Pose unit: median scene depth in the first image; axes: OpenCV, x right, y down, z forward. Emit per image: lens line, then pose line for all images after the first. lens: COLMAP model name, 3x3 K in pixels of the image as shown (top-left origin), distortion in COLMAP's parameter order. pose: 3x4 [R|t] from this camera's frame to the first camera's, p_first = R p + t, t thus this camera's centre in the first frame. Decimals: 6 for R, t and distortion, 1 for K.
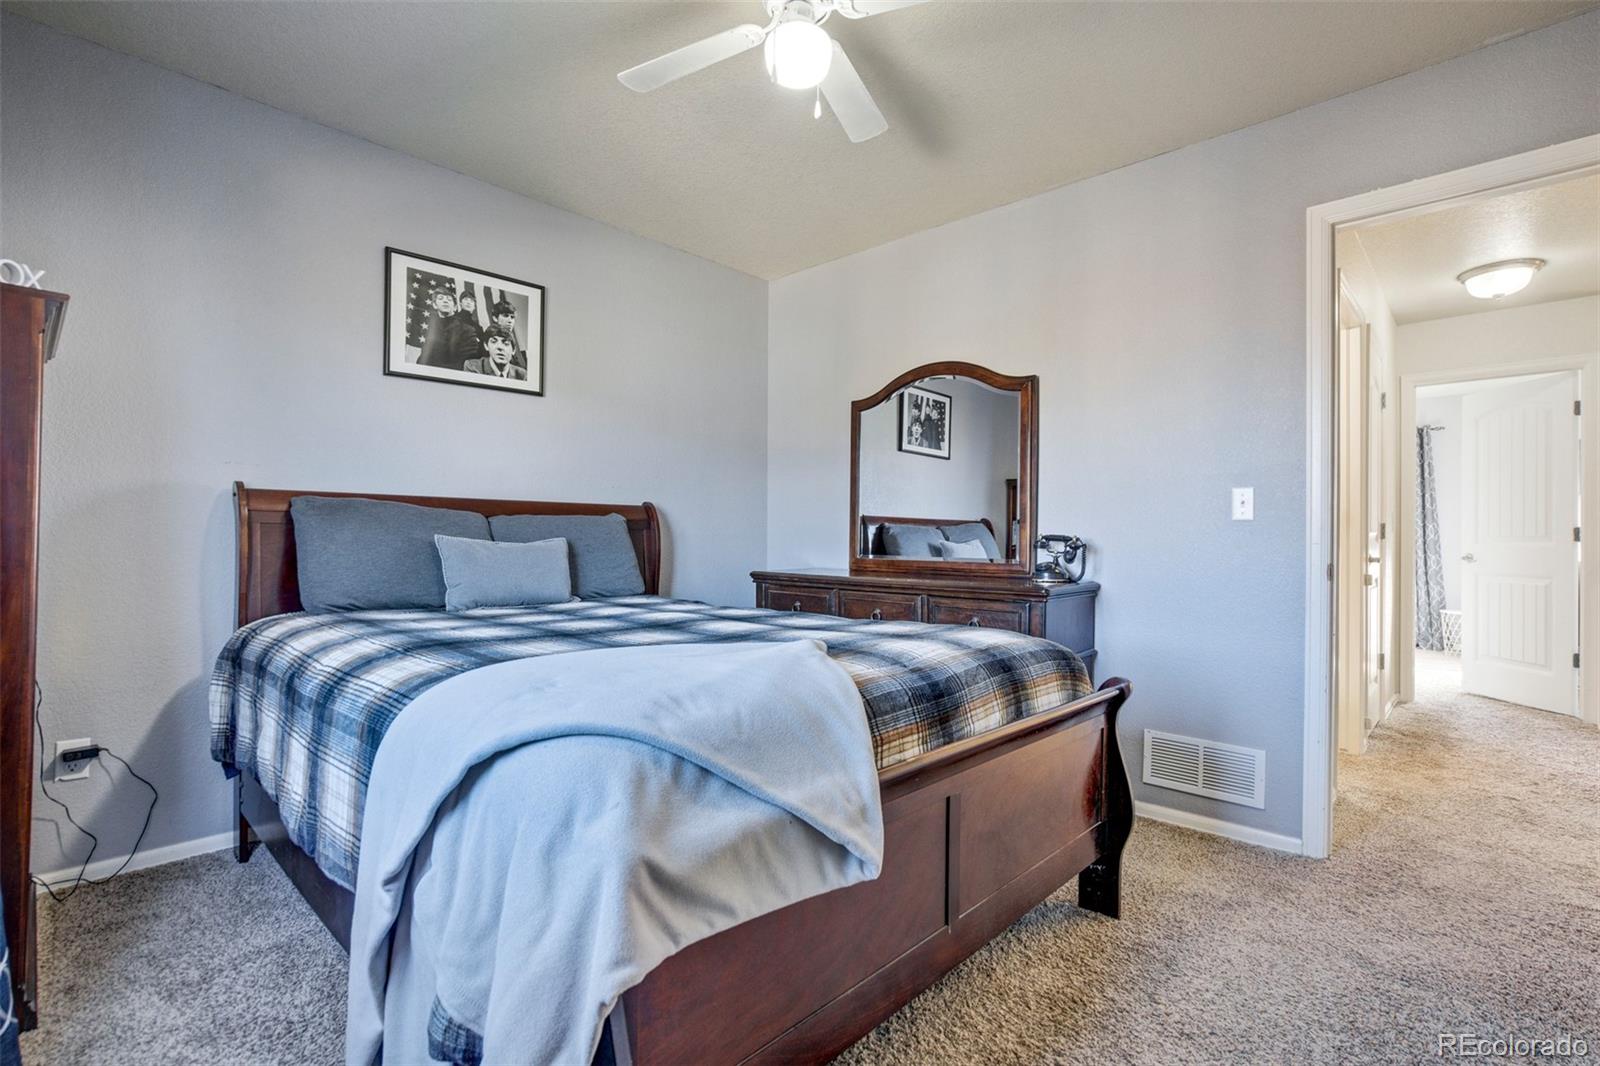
lens RADIAL K [[750.5, 0, 807.2], [0, 750.5, 542.4], [0, 0, 1]] dist [-0.049186, 0.028524]
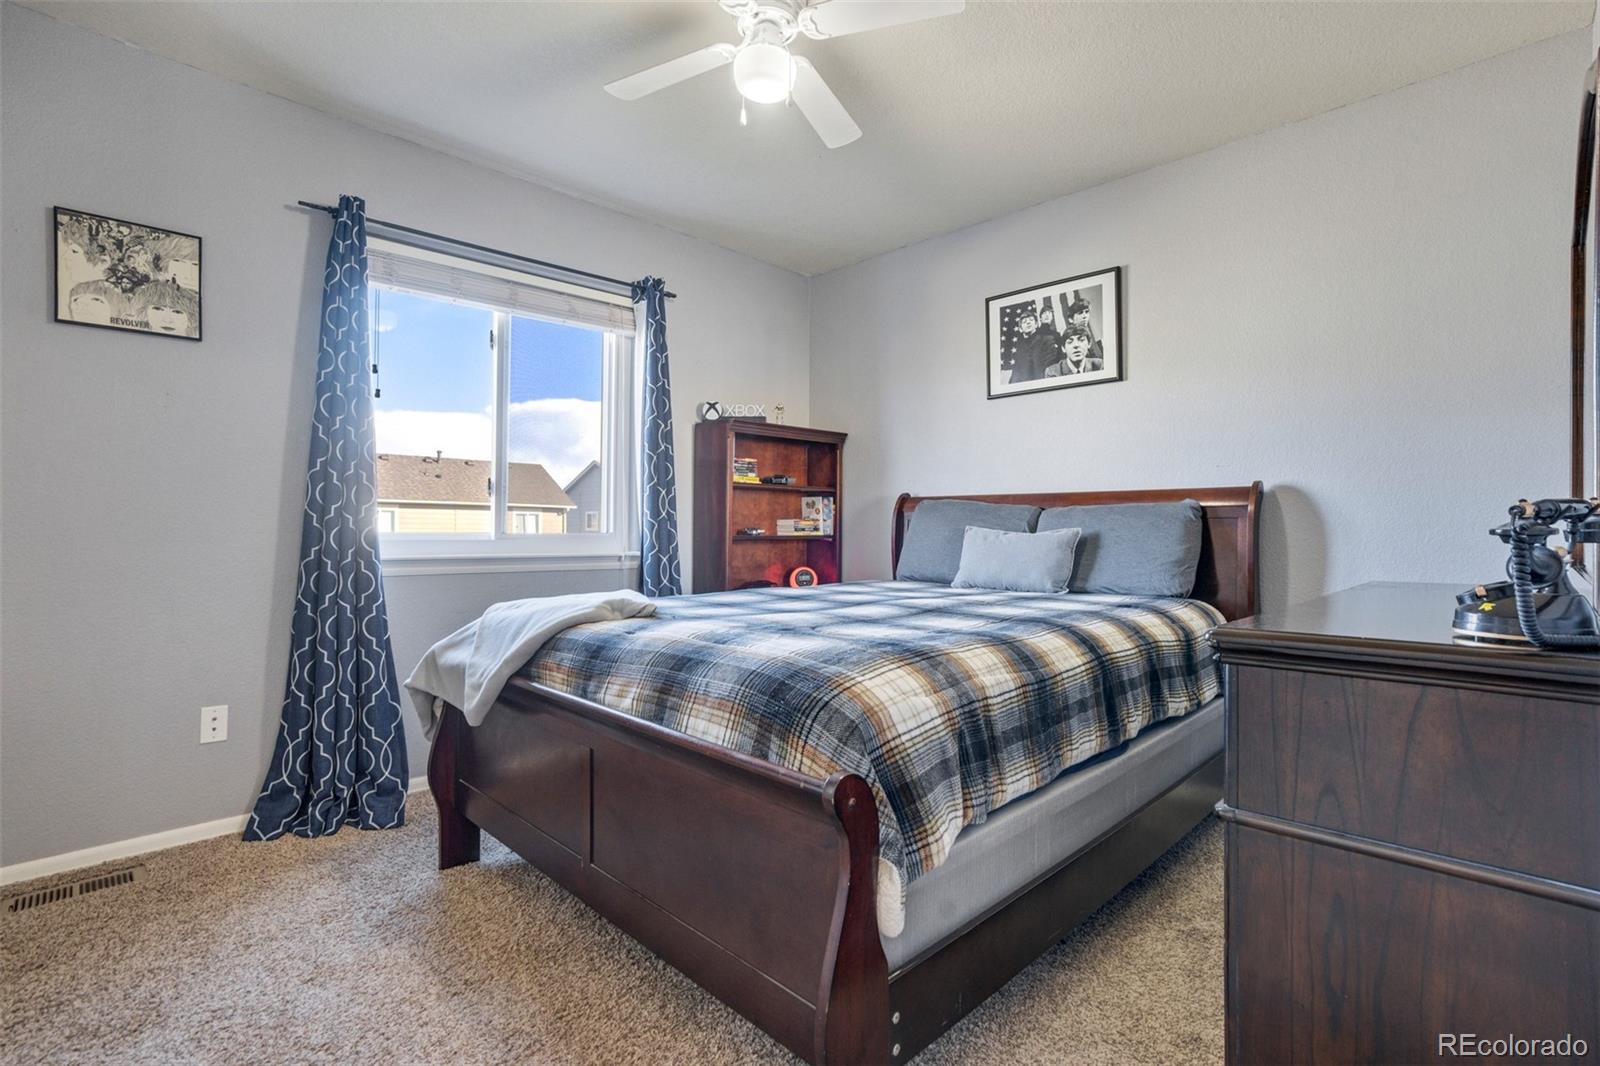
lens RADIAL K [[750.5, 0, 807.2], [0, 750.5, 542.4], [0, 0, 1]] dist [-0.049186, 0.028524]
pose [[-0.018476, 0.011138, -0.999767, 0.650765], [-0.005066, 0.999924, 0.011234, 0.004224], [0.999816, 0.005272, -0.018418, 0.652613]]
